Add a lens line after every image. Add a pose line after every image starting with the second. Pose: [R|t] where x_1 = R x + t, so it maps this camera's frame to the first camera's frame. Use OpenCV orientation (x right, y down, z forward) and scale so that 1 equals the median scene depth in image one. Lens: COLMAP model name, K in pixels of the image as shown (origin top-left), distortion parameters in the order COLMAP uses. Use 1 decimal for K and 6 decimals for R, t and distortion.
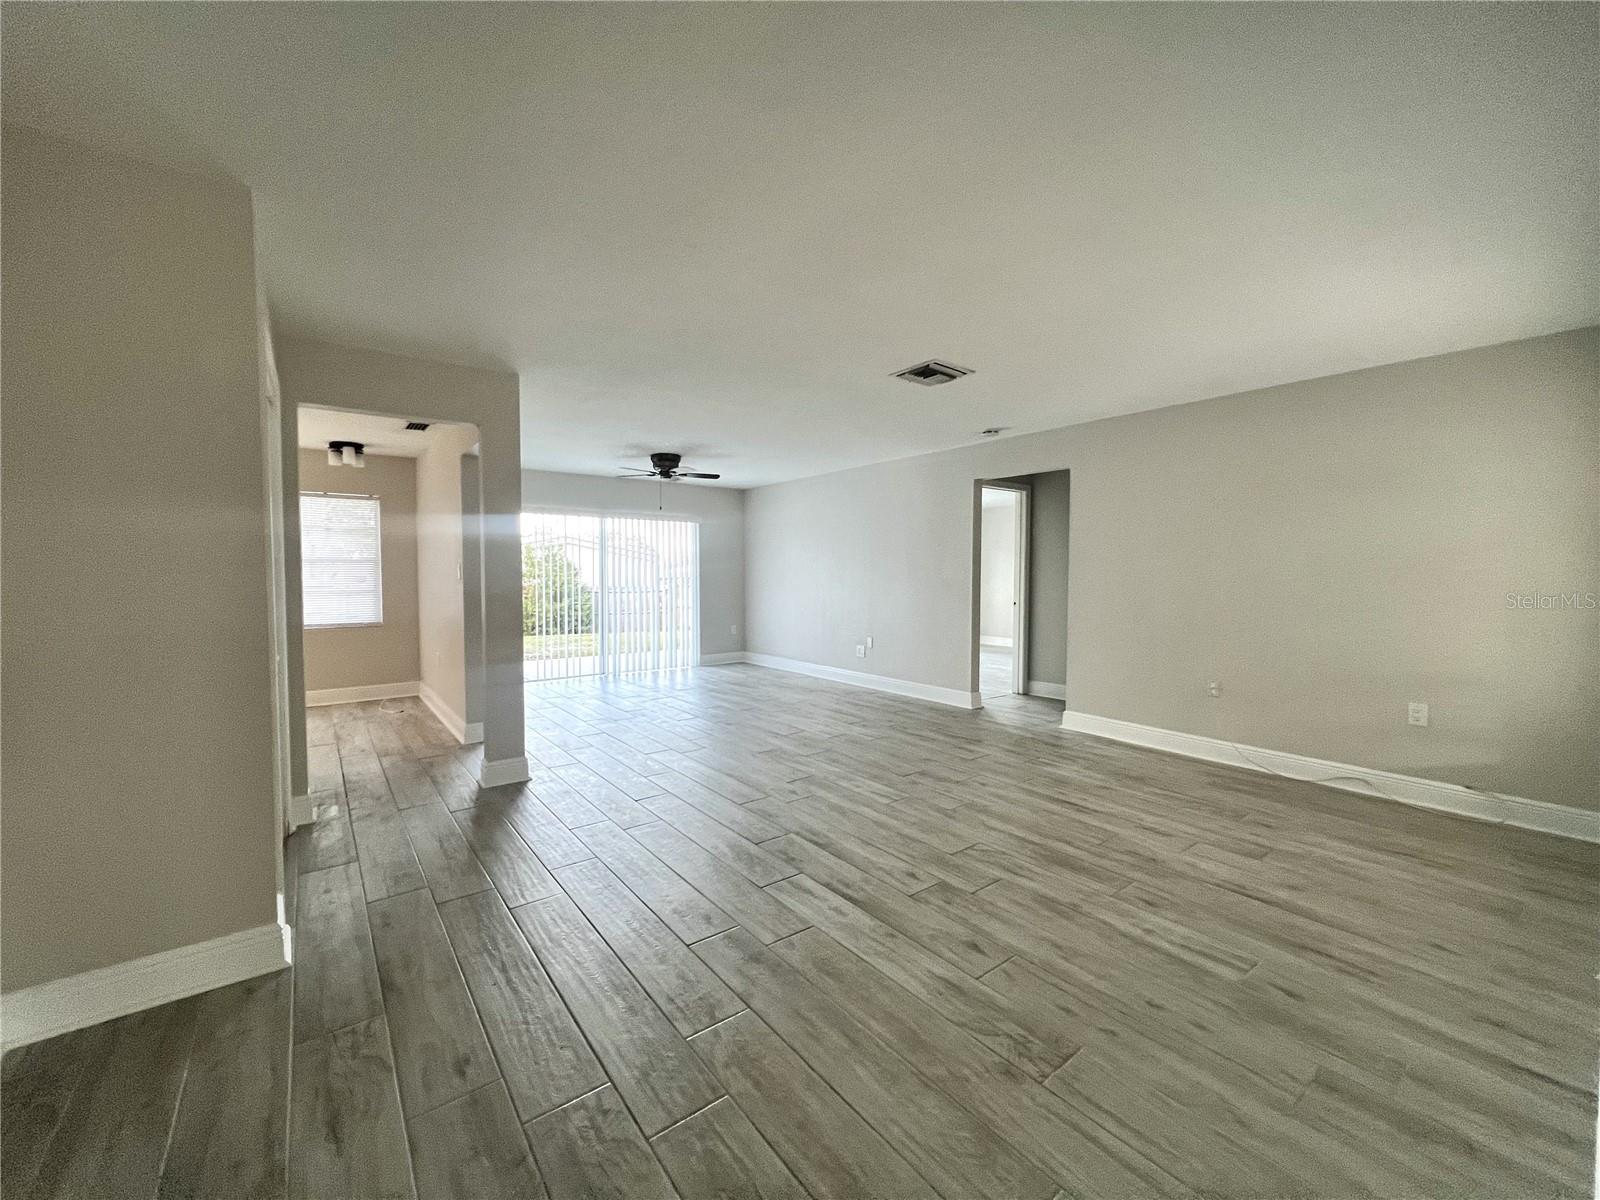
lens RADIAL K [[645.1, 0, 804.5], [0, 645.1, 590.9], [0, 0, 1]] dist [-0.002878, 0.001005]
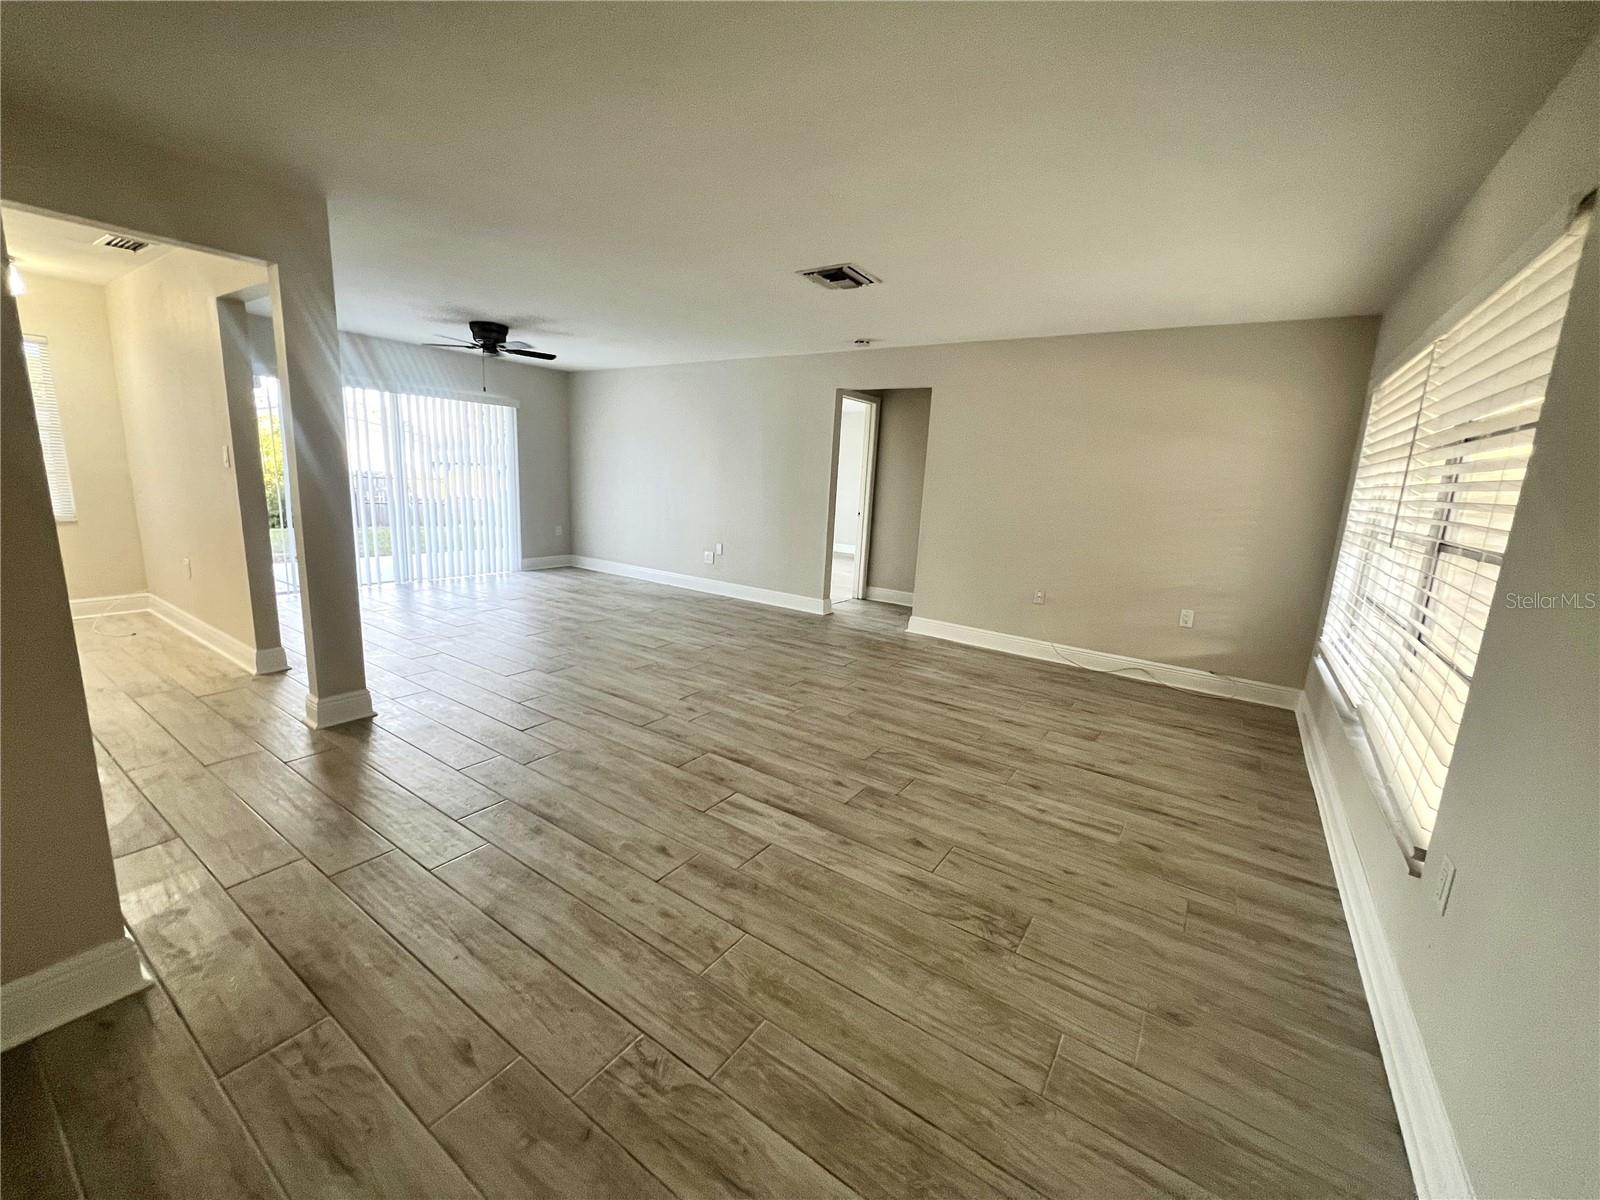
lens RADIAL K [[645.6, 0, 800.4], [0, 645.6, 592.0], [0, 0, 1]] dist [-0.003781, 0.000143]
pose [[0.948534, -0.009546, 0.316530, -0.207515], [-0.042423, 0.986706, 0.156884, -0.032278], [-0.313819, -0.162238, 0.935519, 0.067515]]
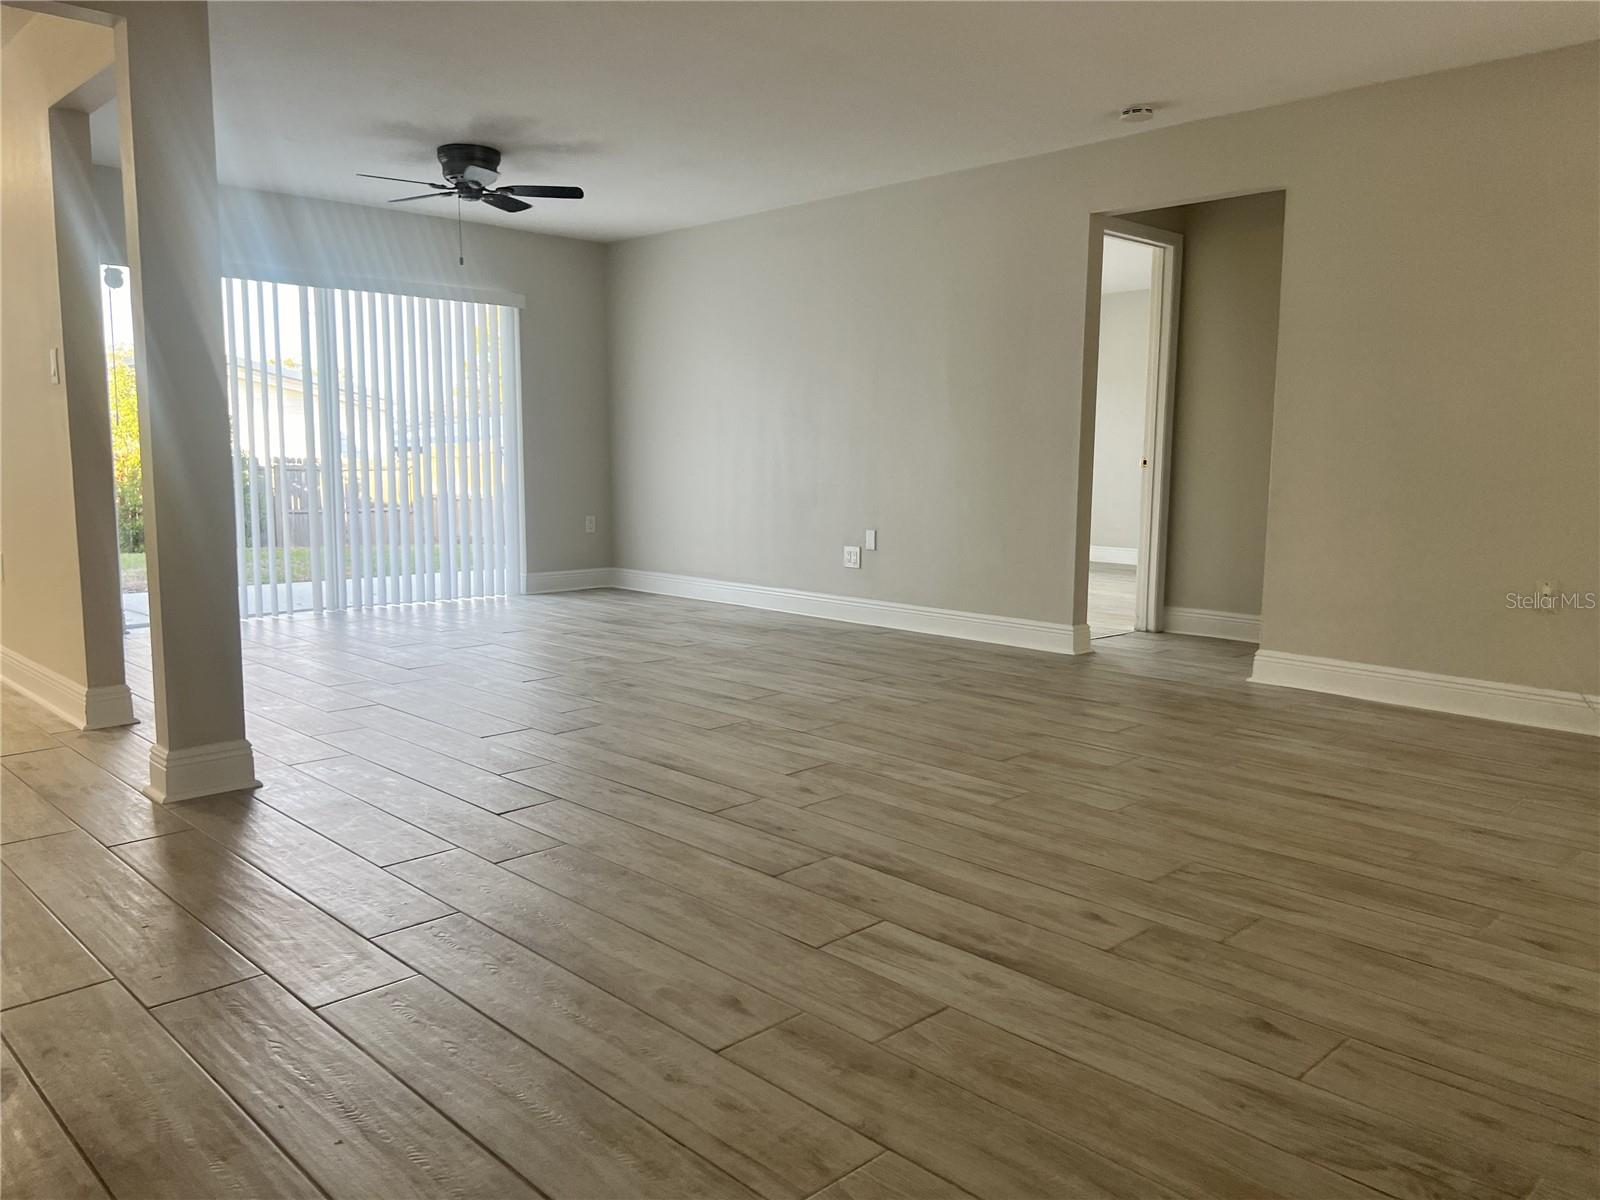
lens RADIAL K [[1209.7, 0, 791.3], [0, 1209.7, 594.4], [0, 0, 1]] dist [0.047741, -0.047909]
pose [[0.993390, -0.007686, 0.114531, -0.169738], [-0.002282, 0.996237, 0.086644, 0.089017], [-0.114766, -0.086333, 0.989634, 0.072938]]
